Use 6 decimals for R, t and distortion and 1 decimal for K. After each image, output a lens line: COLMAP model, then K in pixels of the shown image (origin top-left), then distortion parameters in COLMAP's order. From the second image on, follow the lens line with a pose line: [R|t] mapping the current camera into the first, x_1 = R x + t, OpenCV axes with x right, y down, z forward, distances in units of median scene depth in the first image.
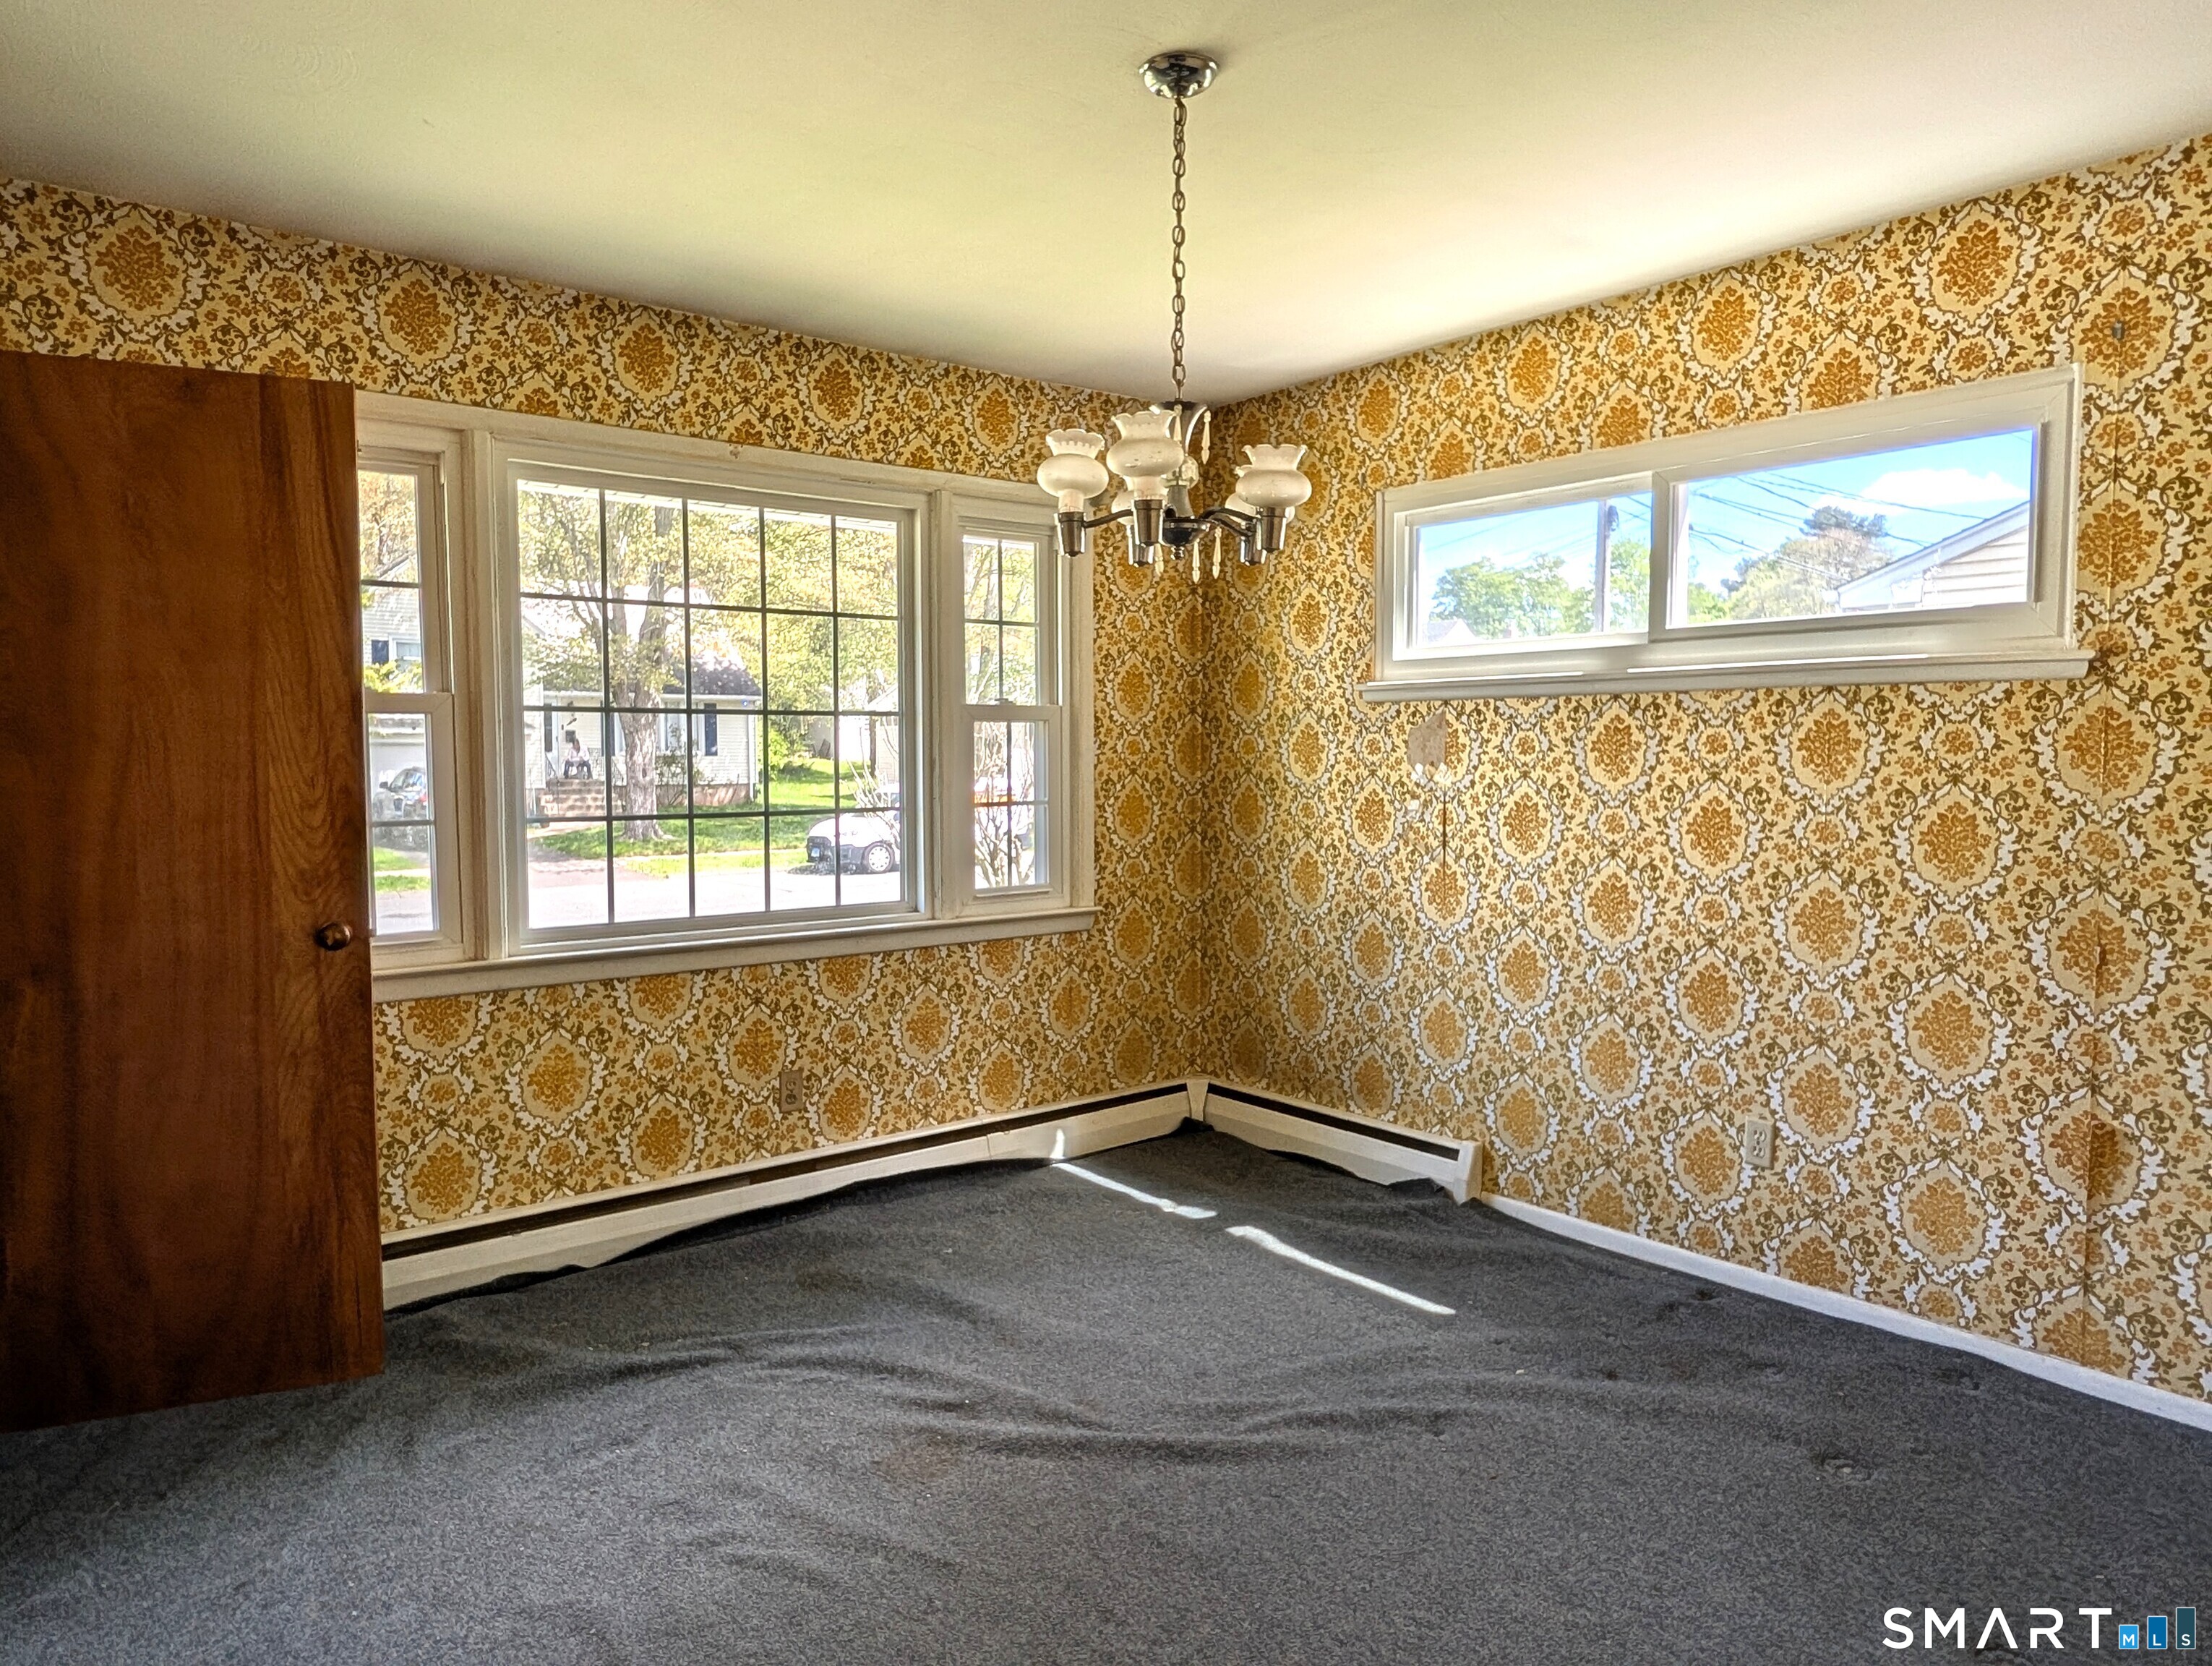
lens RADIAL K [[1453.1, 0, 1107.9], [0, 1453.1, 841.4], [0, 0, 1]] dist [0.001898, -0.000896]
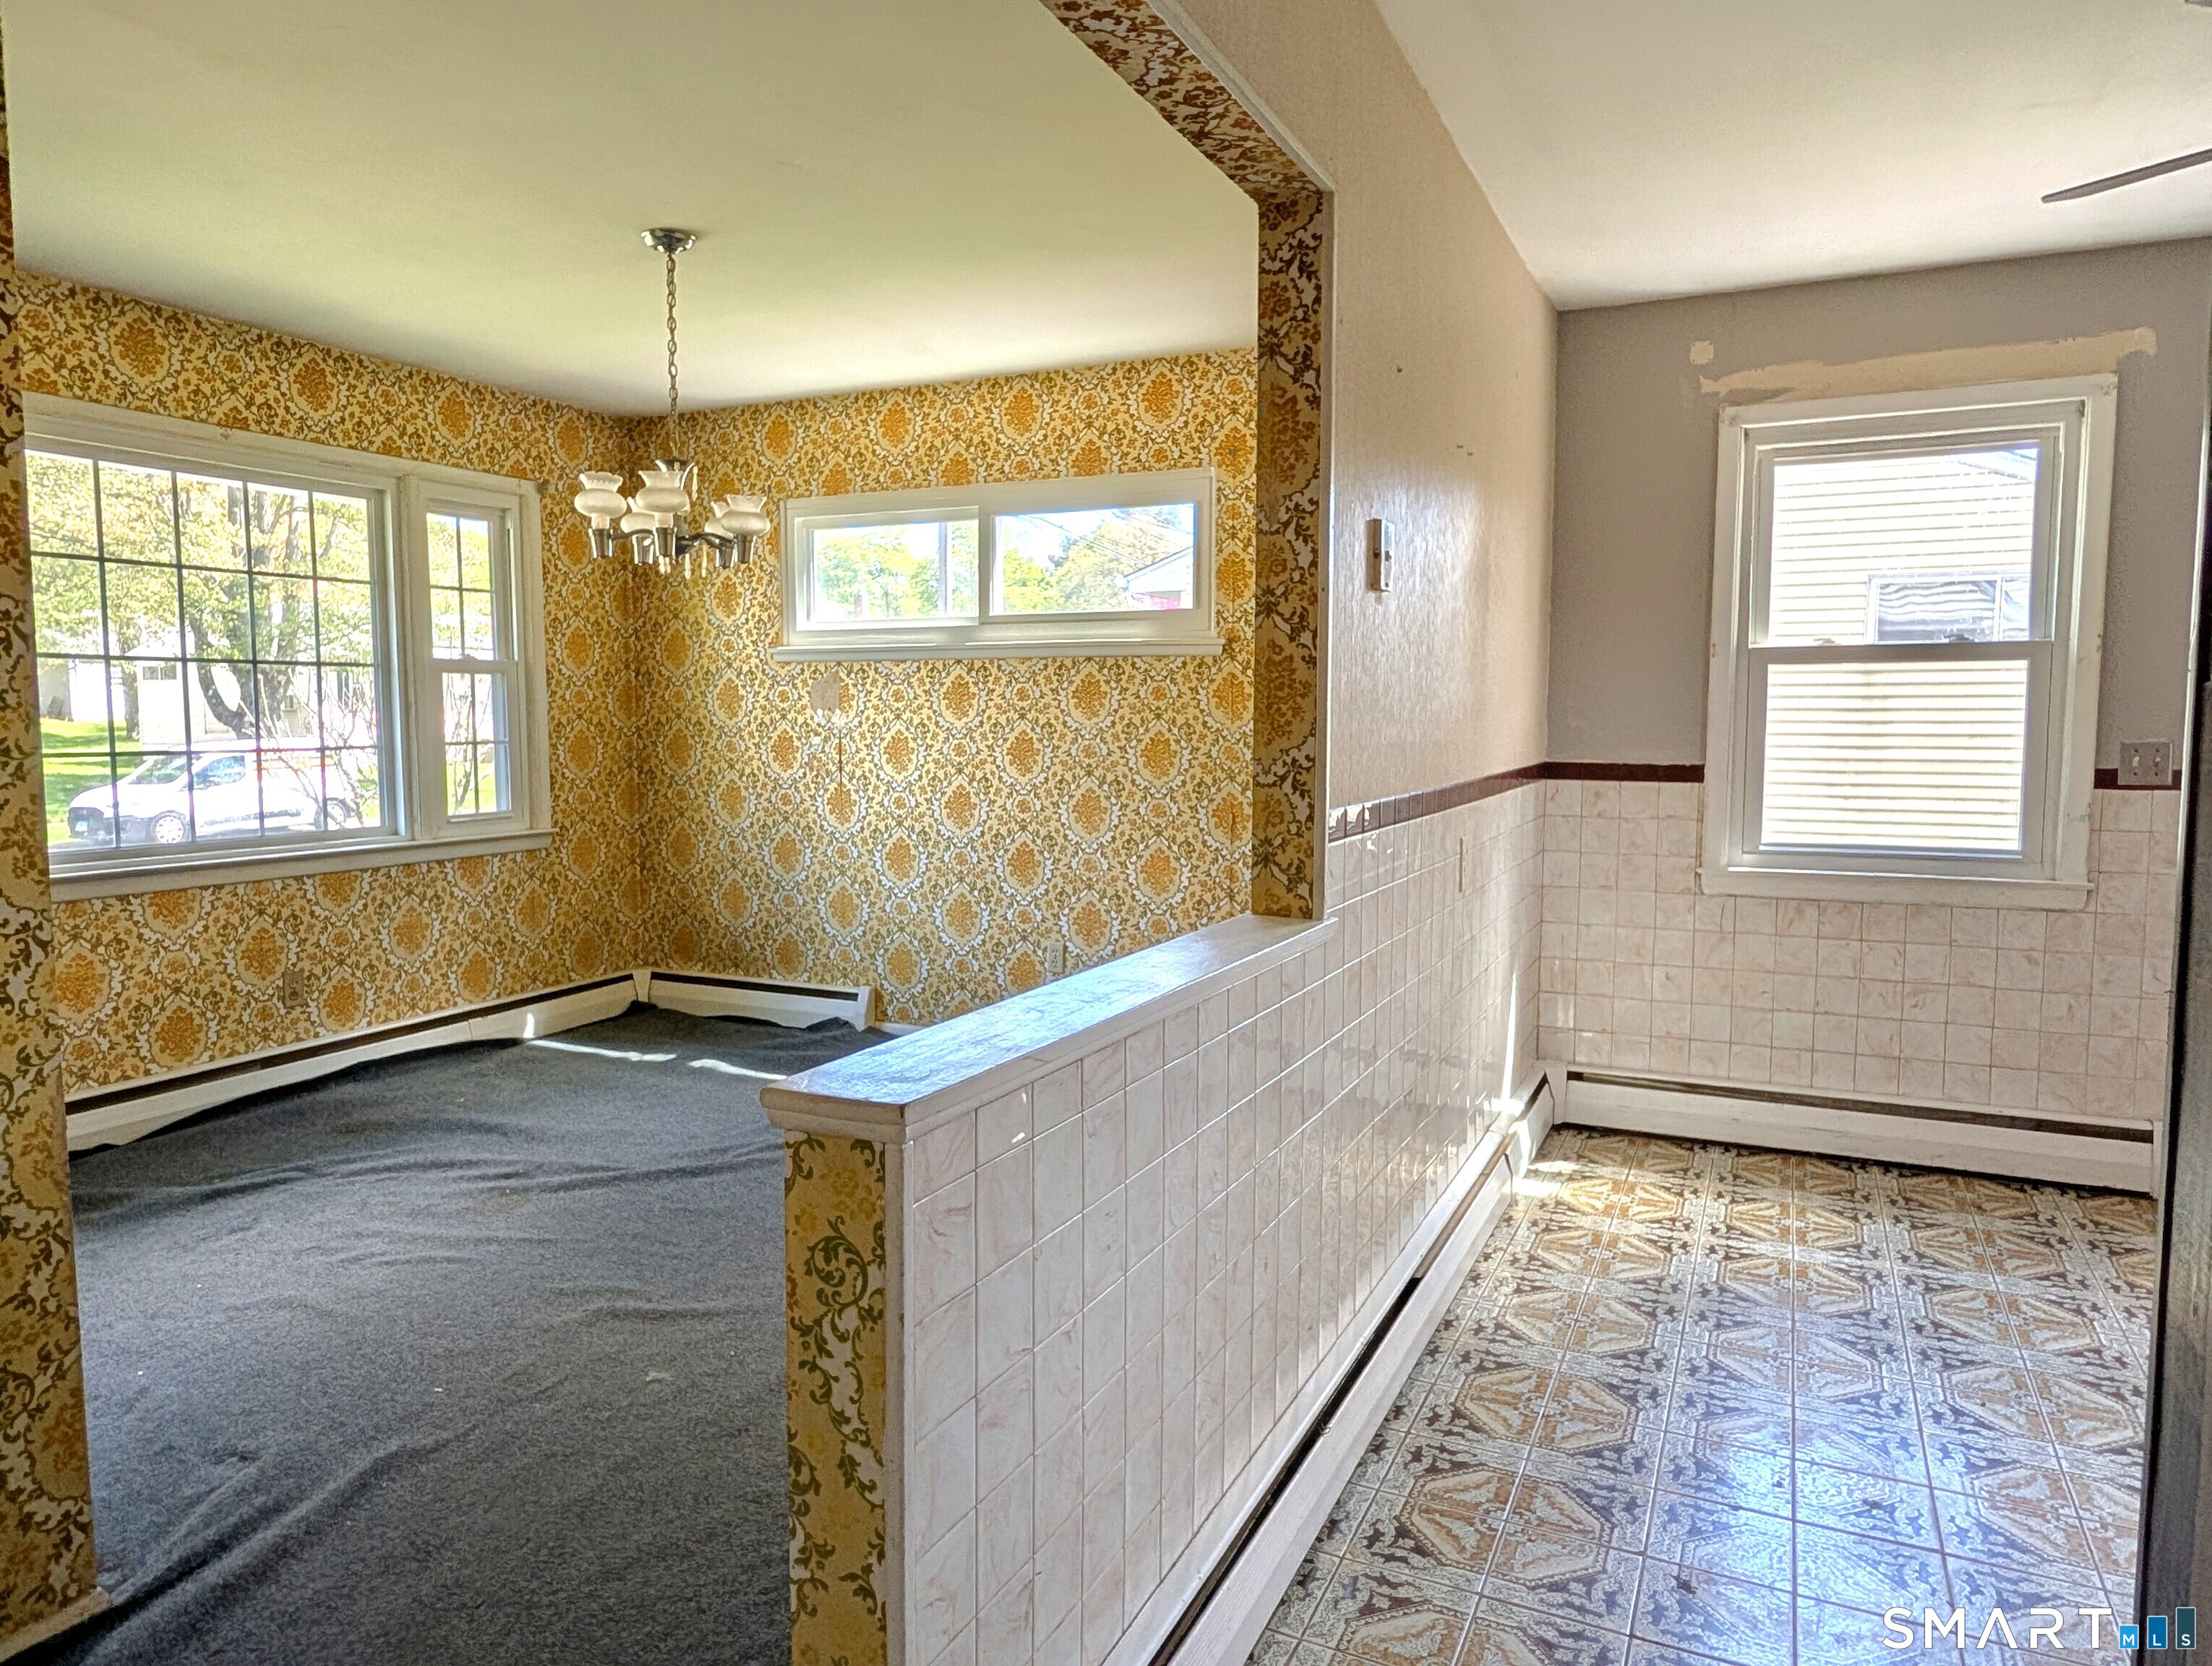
lens RADIAL K [[1453.1, 0, 1107.9], [0, 1453.1, 841.4], [0, 0, 1]] dist [0.001898, -0.000896]
pose [[0.906195, -0.034764, 0.421428, -0.119796], [0.023501, 0.999215, 0.031893, 0.033531], [-0.422206, -0.018997, 0.906301, -0.343655]]
